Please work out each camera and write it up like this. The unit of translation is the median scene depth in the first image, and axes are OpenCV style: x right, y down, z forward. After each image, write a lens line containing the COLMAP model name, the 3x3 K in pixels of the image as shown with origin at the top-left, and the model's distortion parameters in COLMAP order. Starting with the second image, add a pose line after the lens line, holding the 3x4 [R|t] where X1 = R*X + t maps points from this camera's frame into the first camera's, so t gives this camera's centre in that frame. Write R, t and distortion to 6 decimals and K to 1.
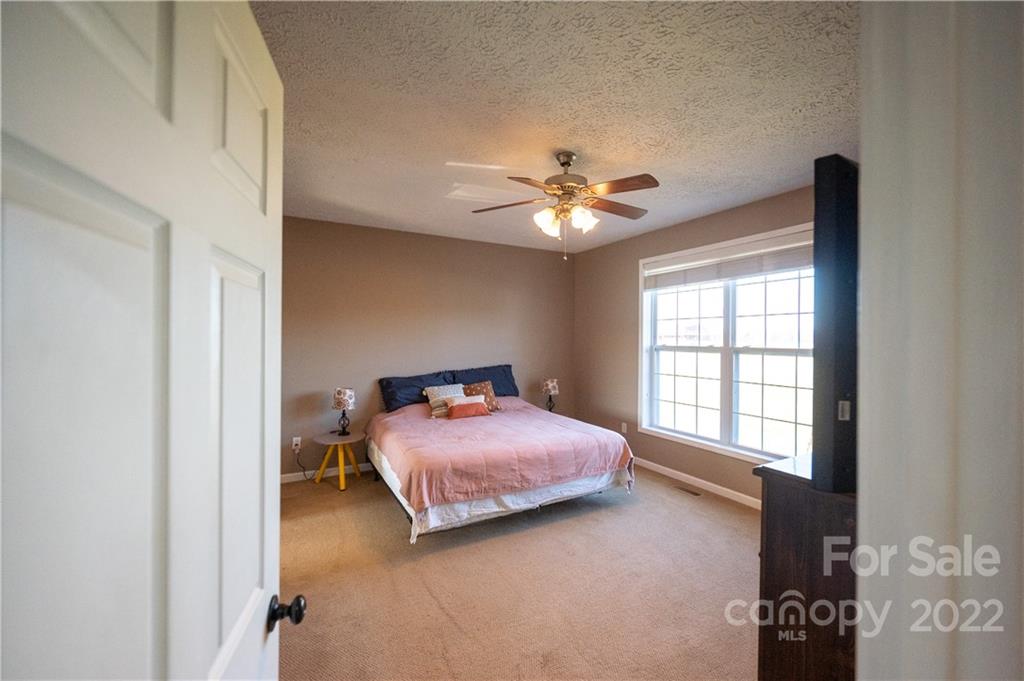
lens RADIAL K [[408.1, 0, 509.3], [0, 408.1, 337.7], [0, 0, 1]] dist [0.000631, 0.000020]
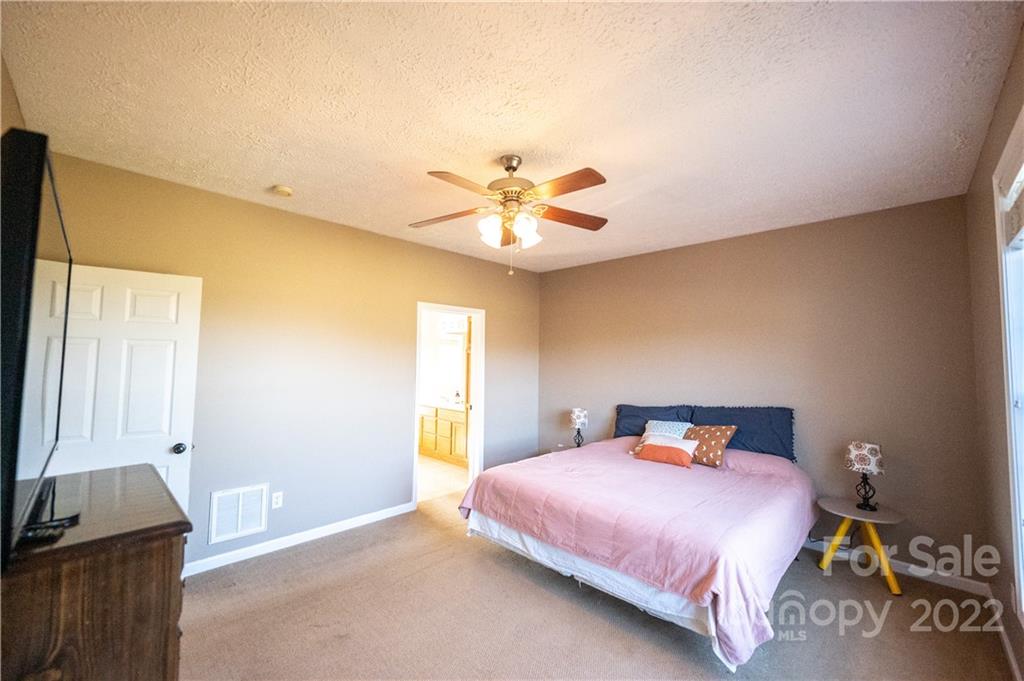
lens RADIAL K [[408.1, 0, 509.3], [0, 408.1, 337.7], [0, 0, 1]] dist [0.000631, 0.000020]
pose [[0.294550, -0.051341, -0.954256, 0.851115], [-0.009211, 0.998357, -0.056557, -0.006610], [0.955592, 0.025448, 0.293593, 0.658750]]
